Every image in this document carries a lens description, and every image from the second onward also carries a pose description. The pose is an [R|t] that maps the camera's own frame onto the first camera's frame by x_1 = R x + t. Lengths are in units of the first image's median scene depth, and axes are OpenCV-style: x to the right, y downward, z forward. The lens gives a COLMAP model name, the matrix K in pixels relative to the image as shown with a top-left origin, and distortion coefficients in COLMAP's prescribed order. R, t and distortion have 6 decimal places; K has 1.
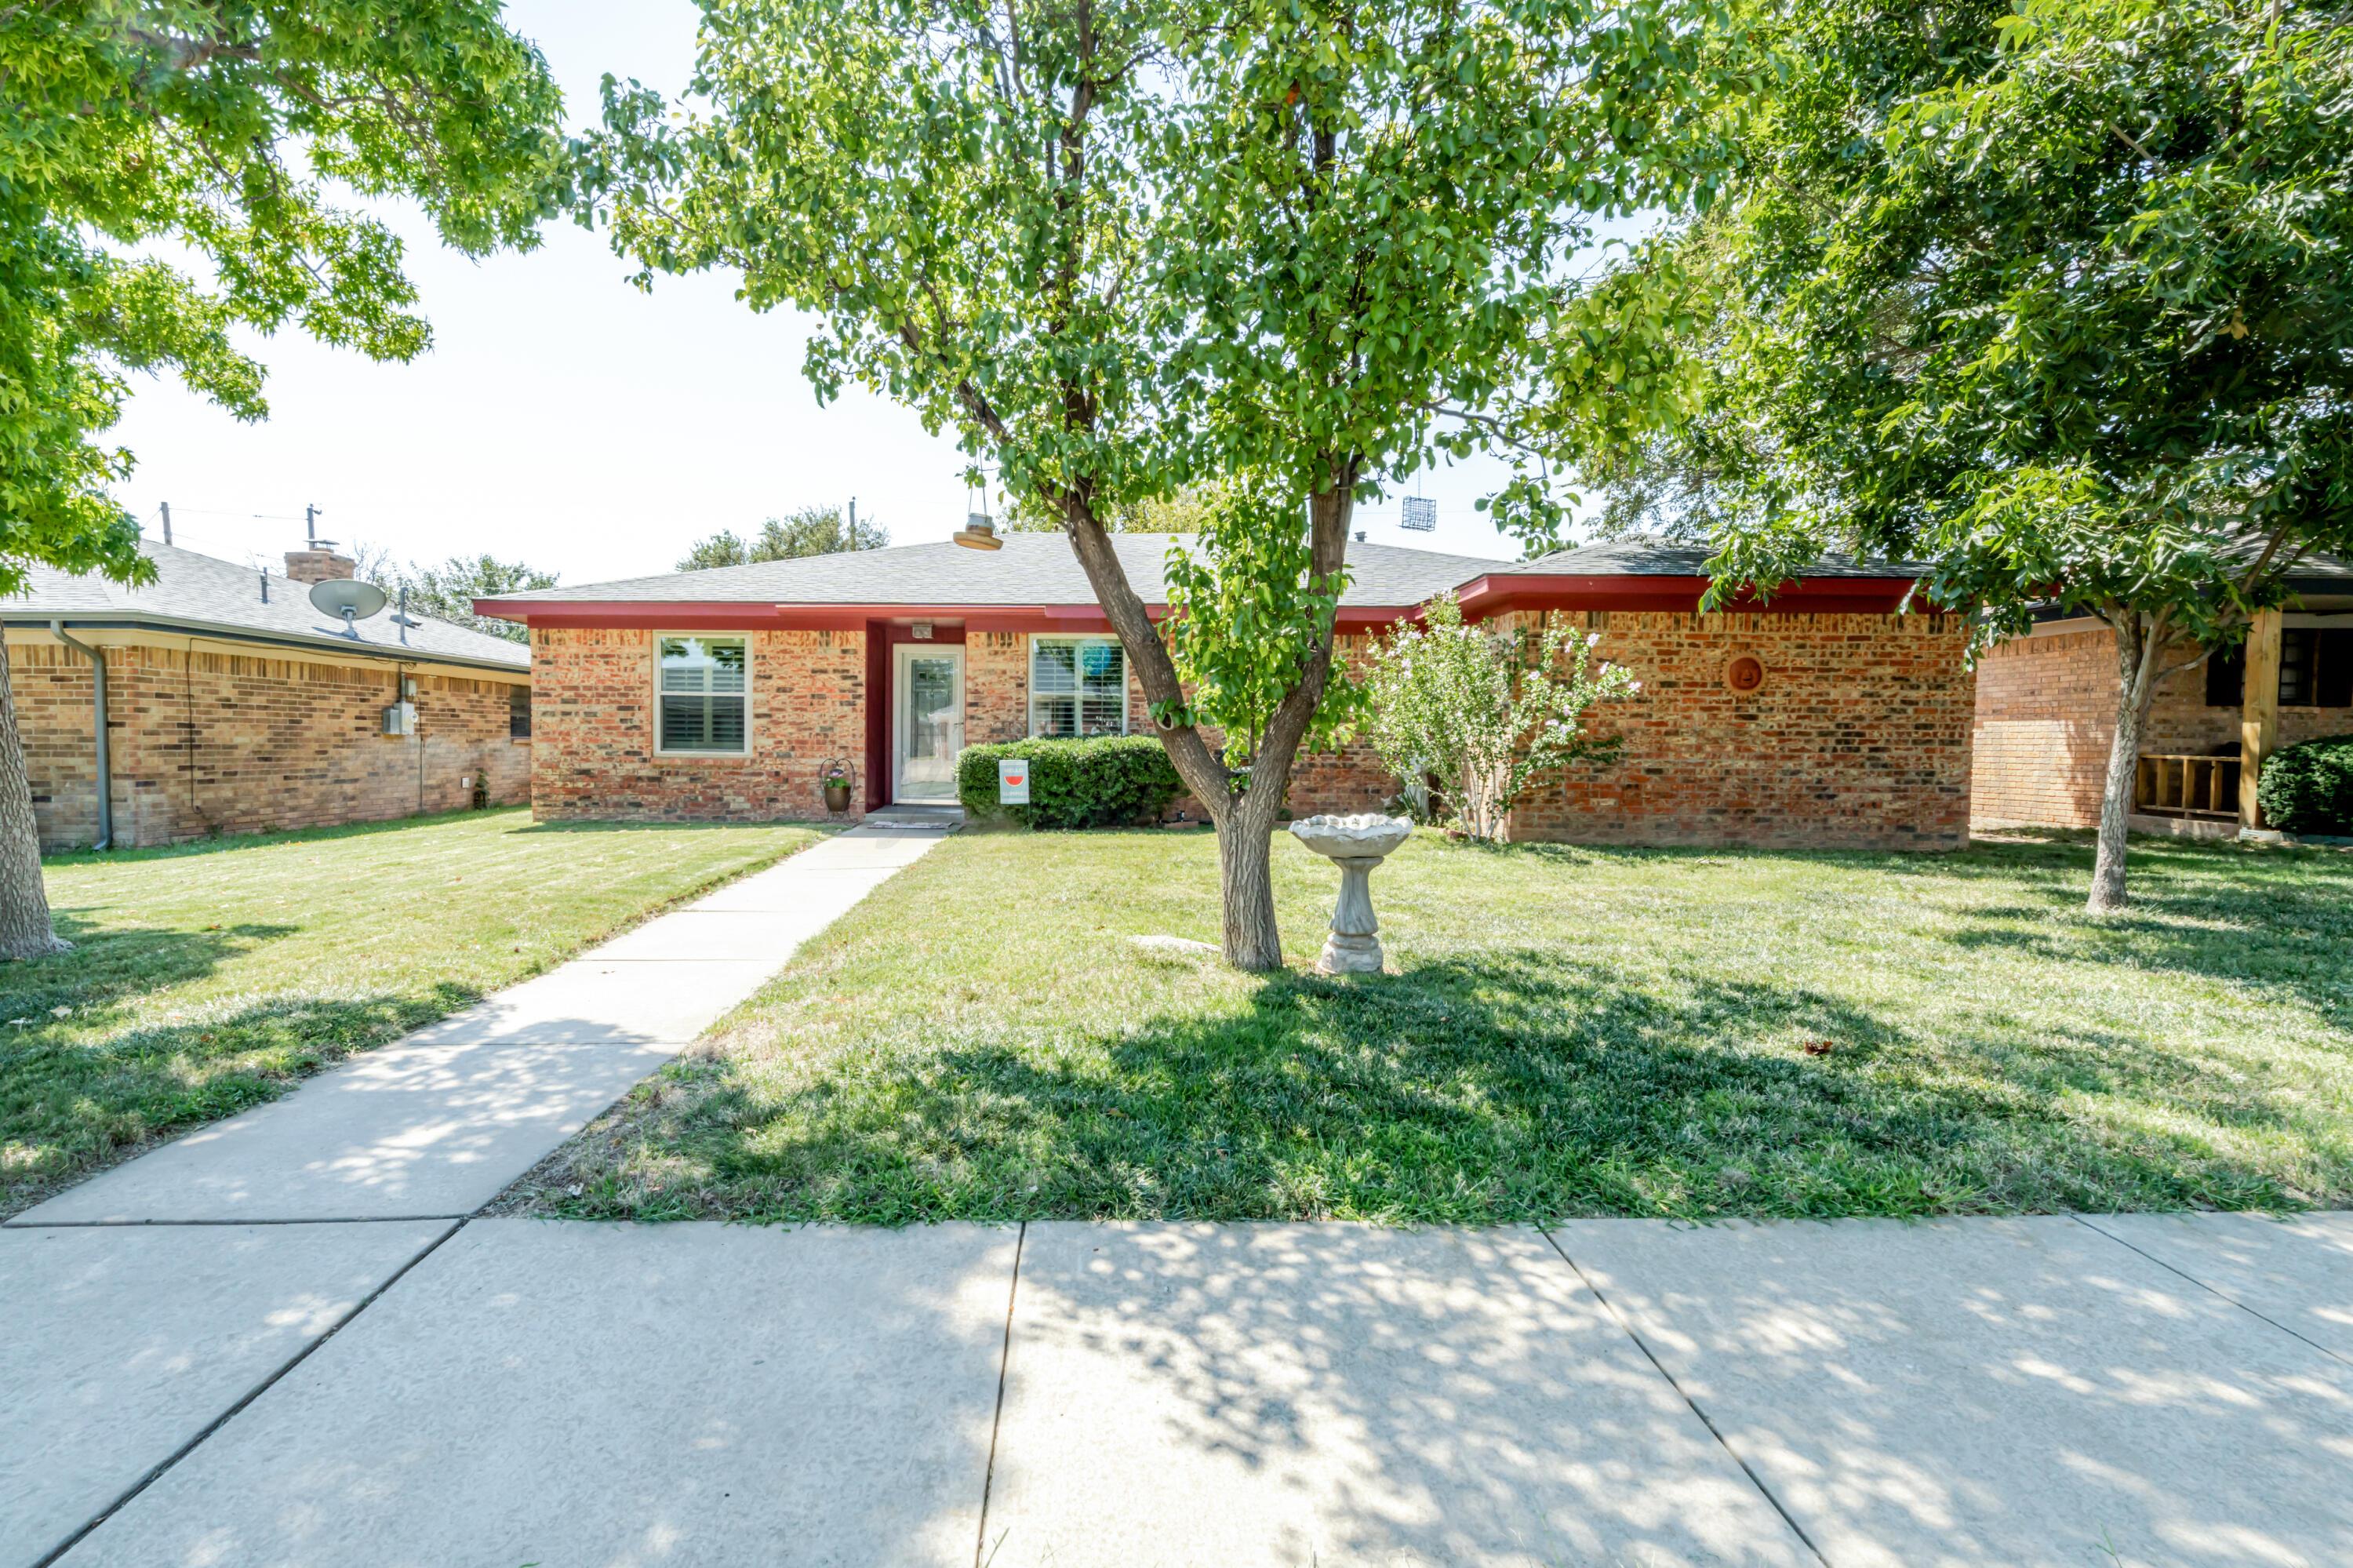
lens RADIAL K [[1091.8, 0, 1131.2], [0, 1091.8, 750.8], [0, 0, 1]] dist [0.002498, 0.001786]
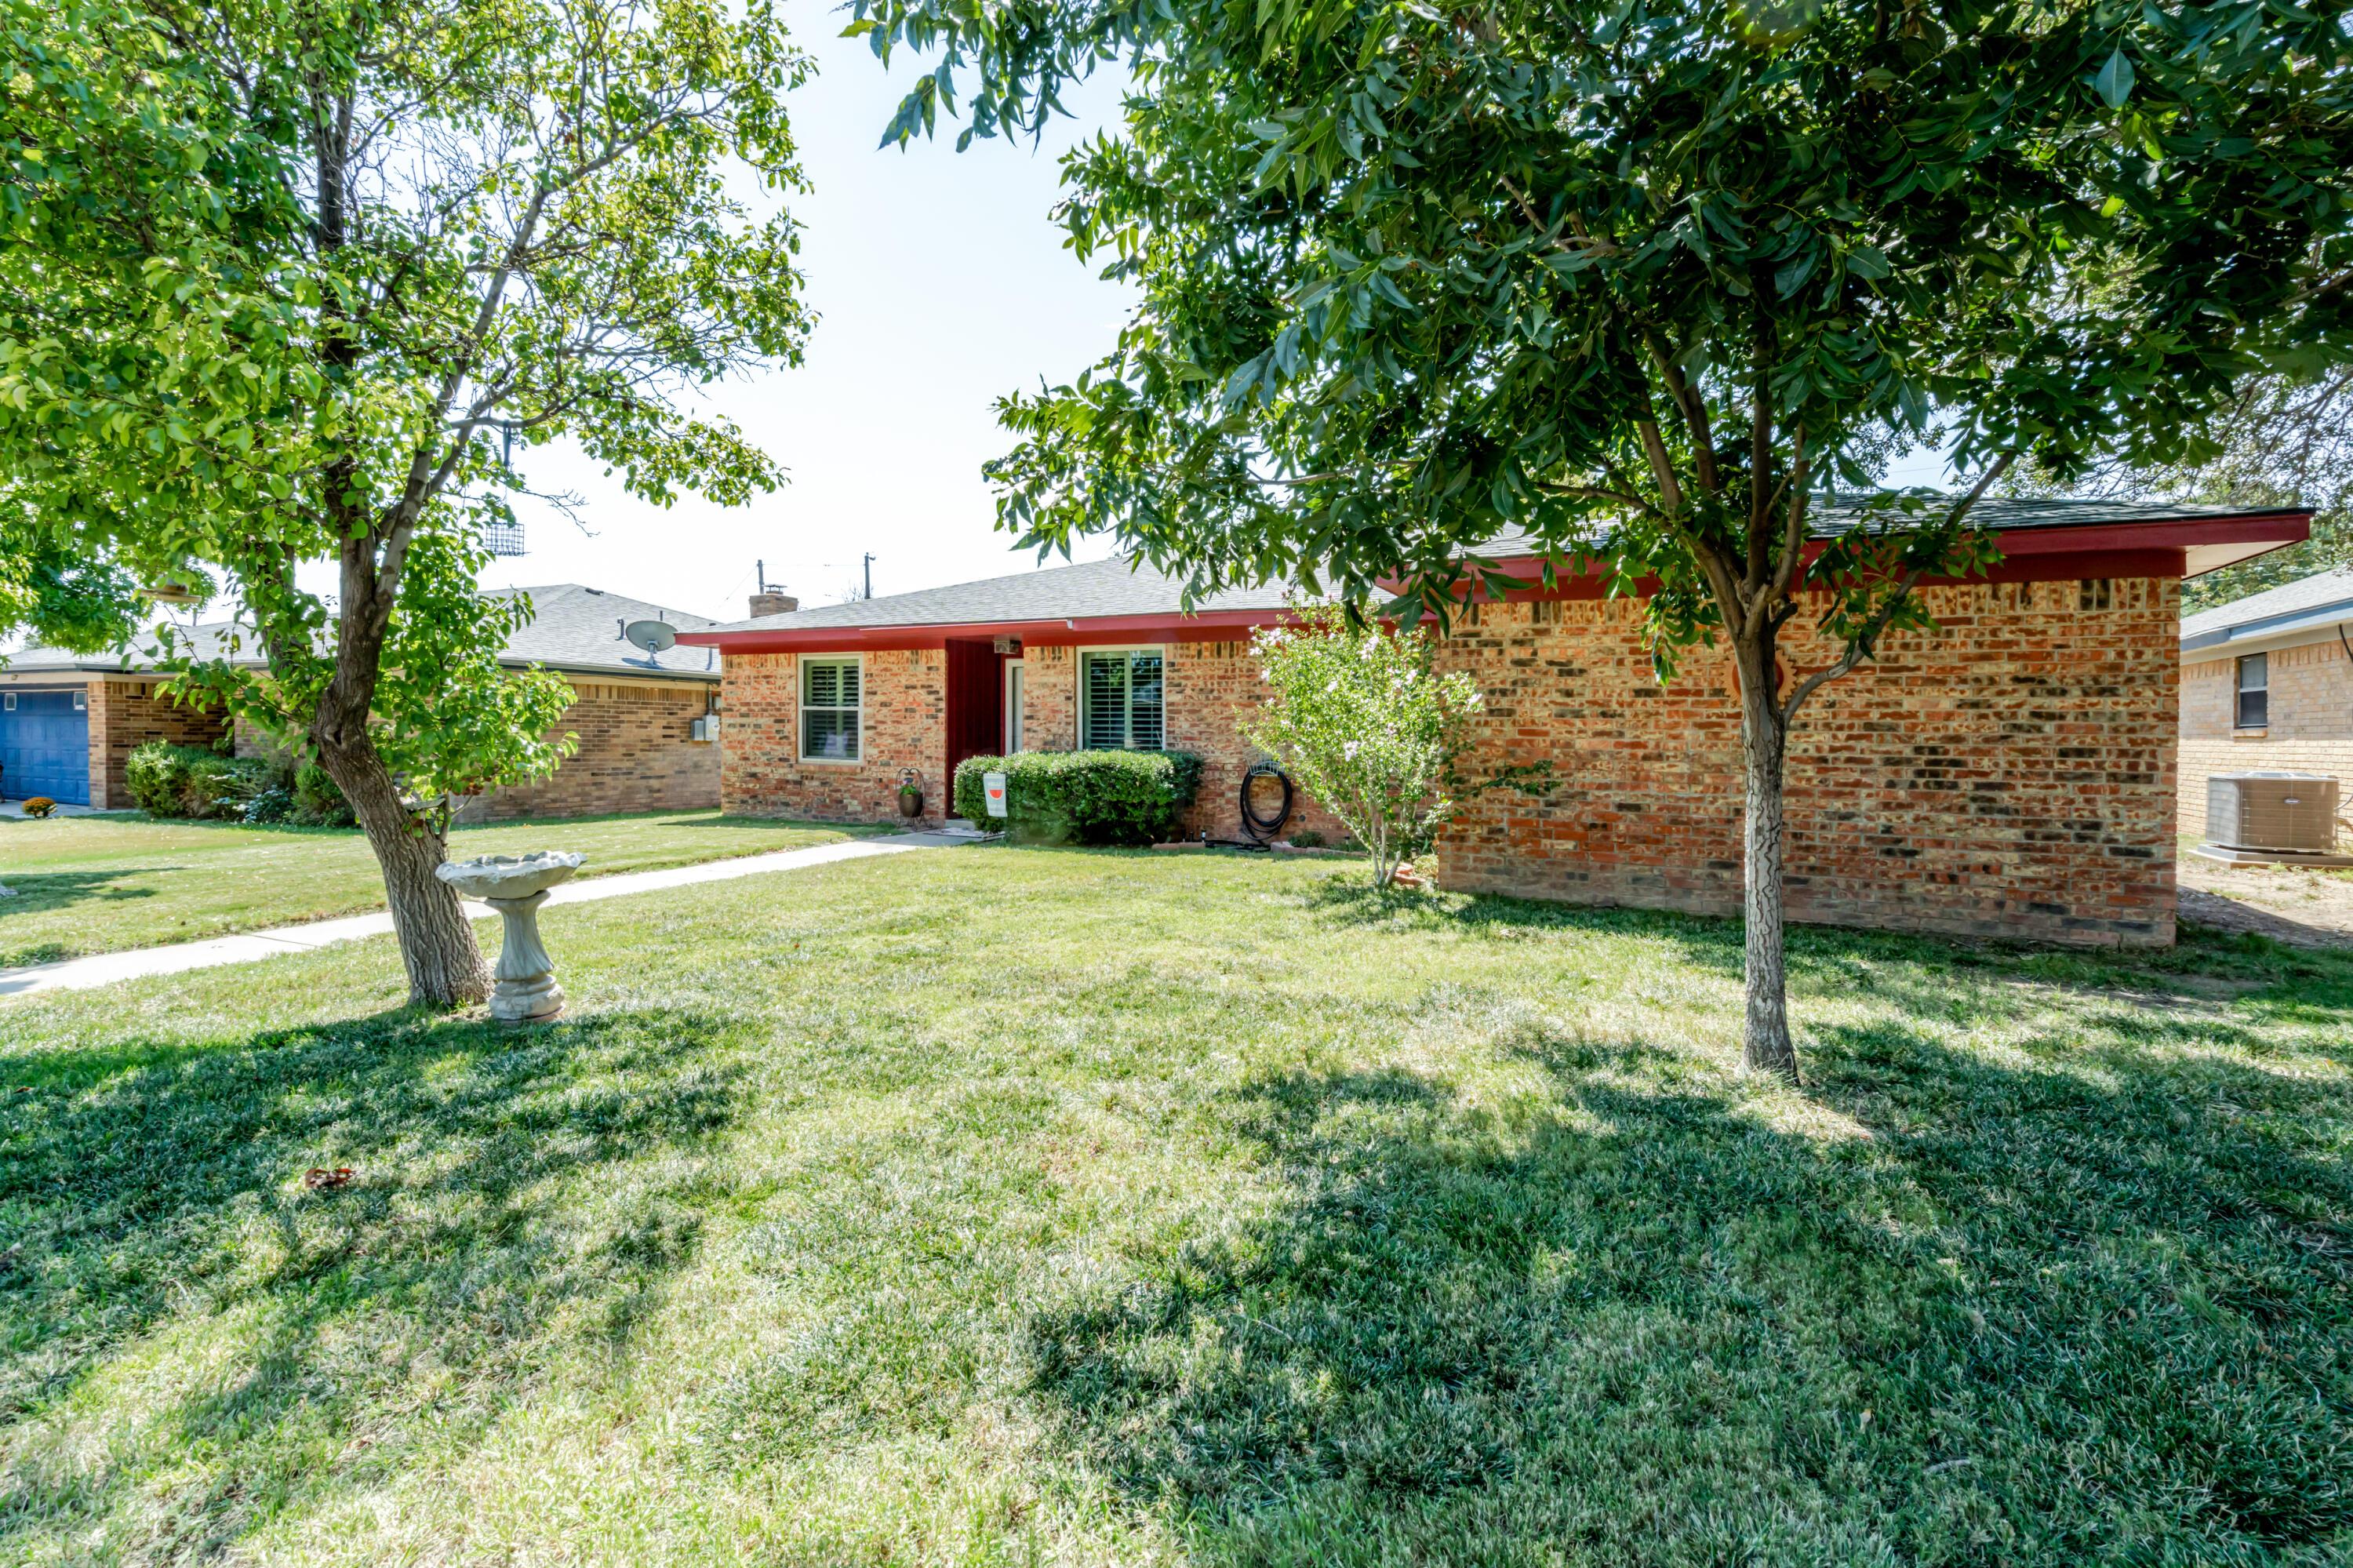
lens RADIAL K [[1091.8, 0, 1147.3], [0, 1091.8, 702.6], [0, 0, 1]] dist [0.002498, 0.001786]
pose [[0.892639, -0.009248, -0.450676, 0.438383], [-0.009756, 0.999159, -0.039827, -0.017143], [0.450666, 0.039948, 0.891798, 0.141778]]
